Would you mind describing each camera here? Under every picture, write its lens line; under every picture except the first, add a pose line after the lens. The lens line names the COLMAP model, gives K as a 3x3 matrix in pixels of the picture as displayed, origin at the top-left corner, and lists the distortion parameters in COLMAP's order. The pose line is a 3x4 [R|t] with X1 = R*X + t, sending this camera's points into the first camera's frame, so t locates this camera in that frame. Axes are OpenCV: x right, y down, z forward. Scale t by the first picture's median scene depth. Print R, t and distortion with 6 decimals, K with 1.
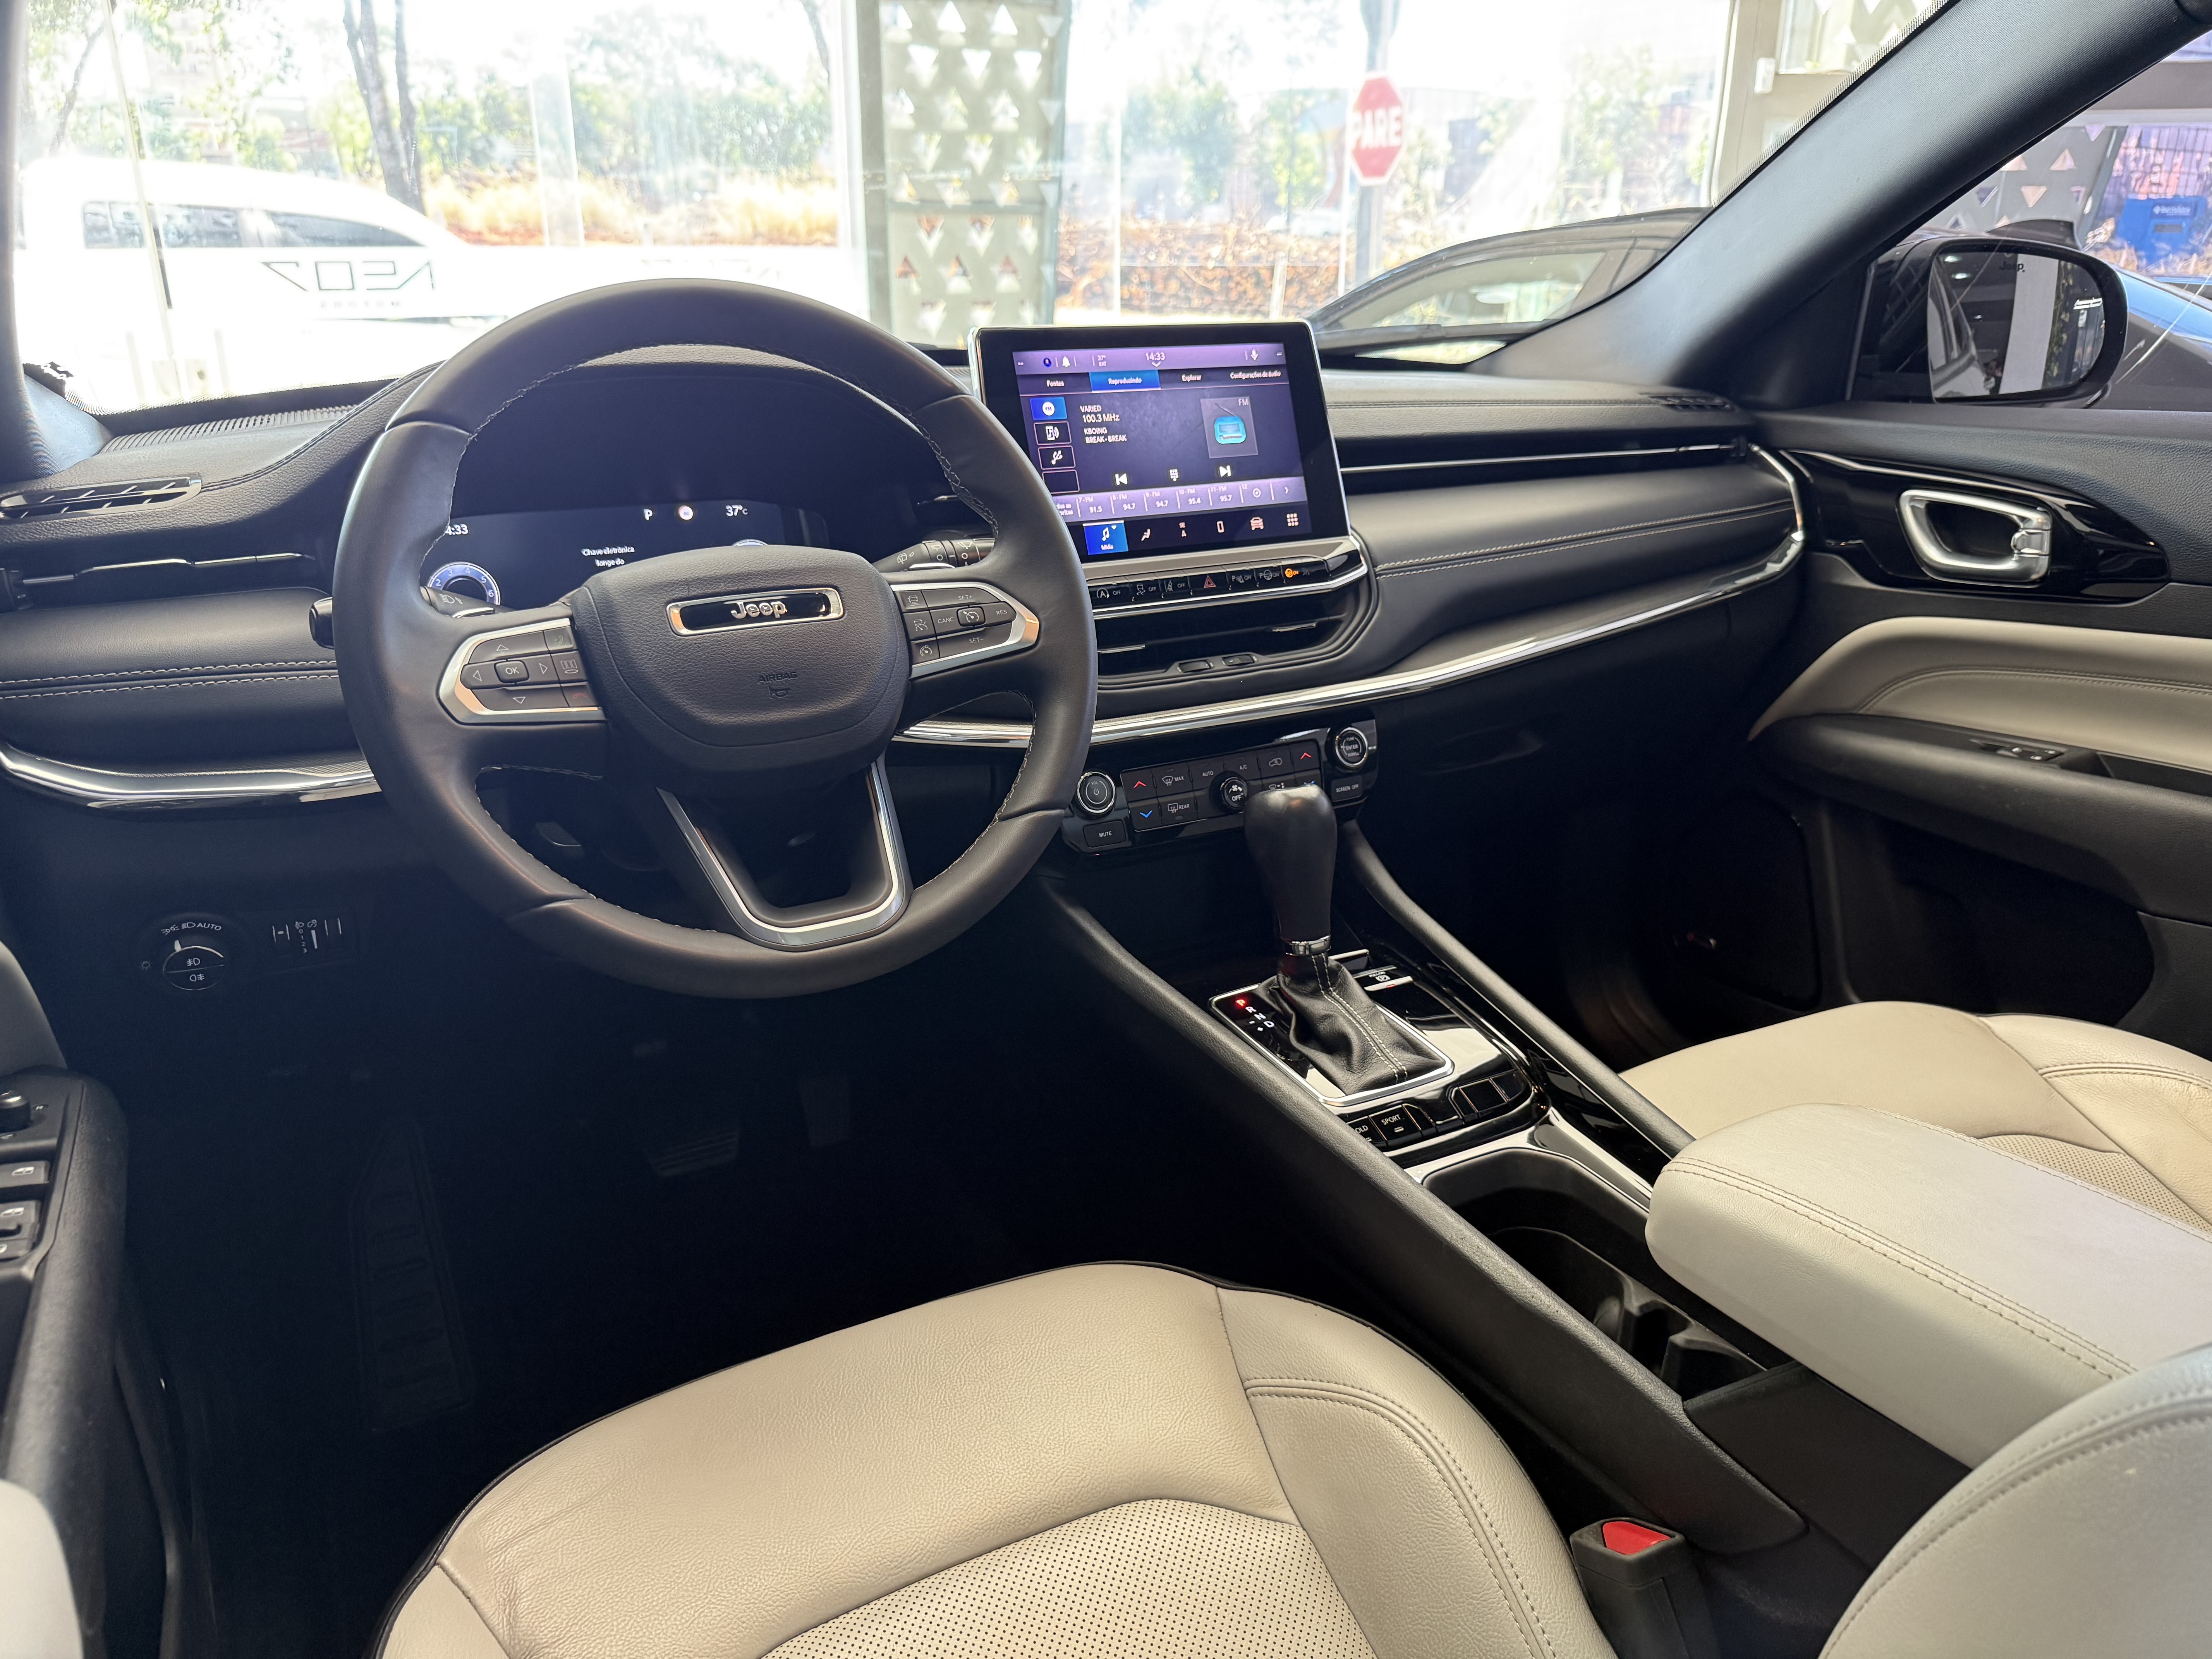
lens RADIAL K [[1602.3, 0, 1106.0], [0, 1602.3, 829.5], [0, 0, 1]] dist [0.065134, -0.082019]
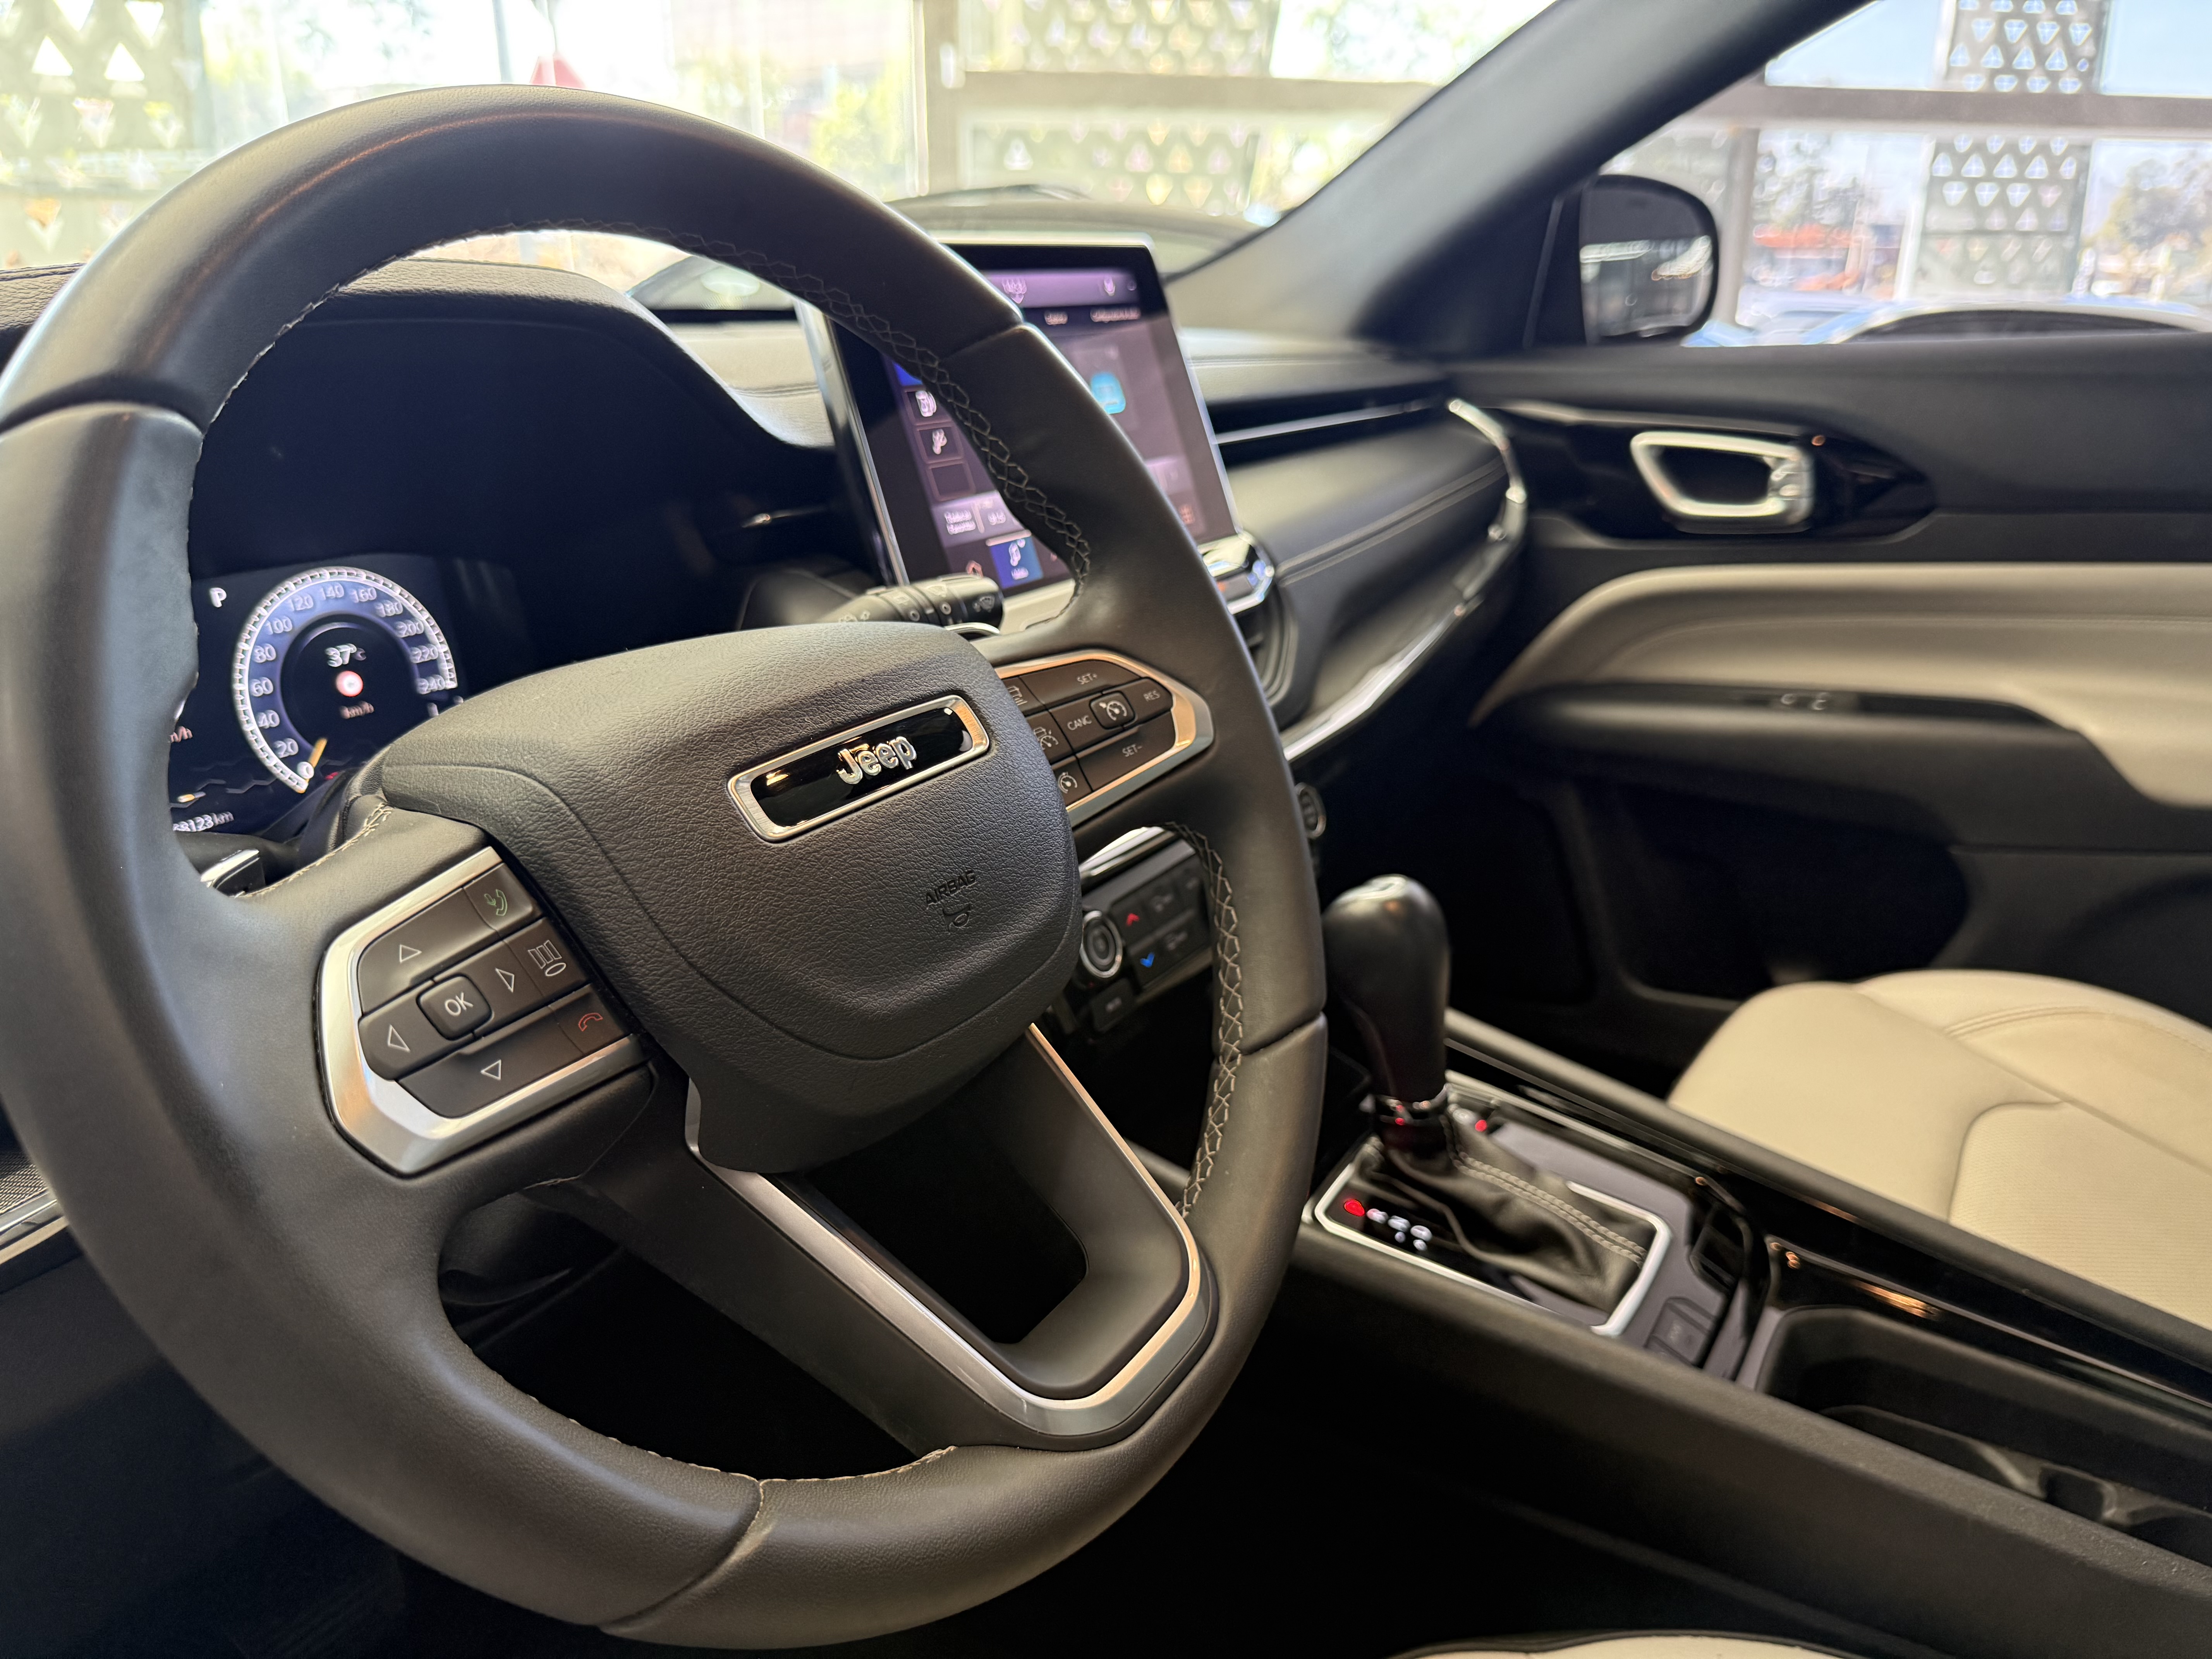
lens RADIAL K [[1602.3, 0, 1106.0], [0, 1602.3, 829.5], [0, 0, 1]] dist [0.065134, -0.082019]
pose [[0.882592, -0.163469, 0.440805, -0.253487], [0.164395, 0.985723, 0.036390, -0.082966], [-0.440460, 0.040348, 0.896865, 0.363108]]
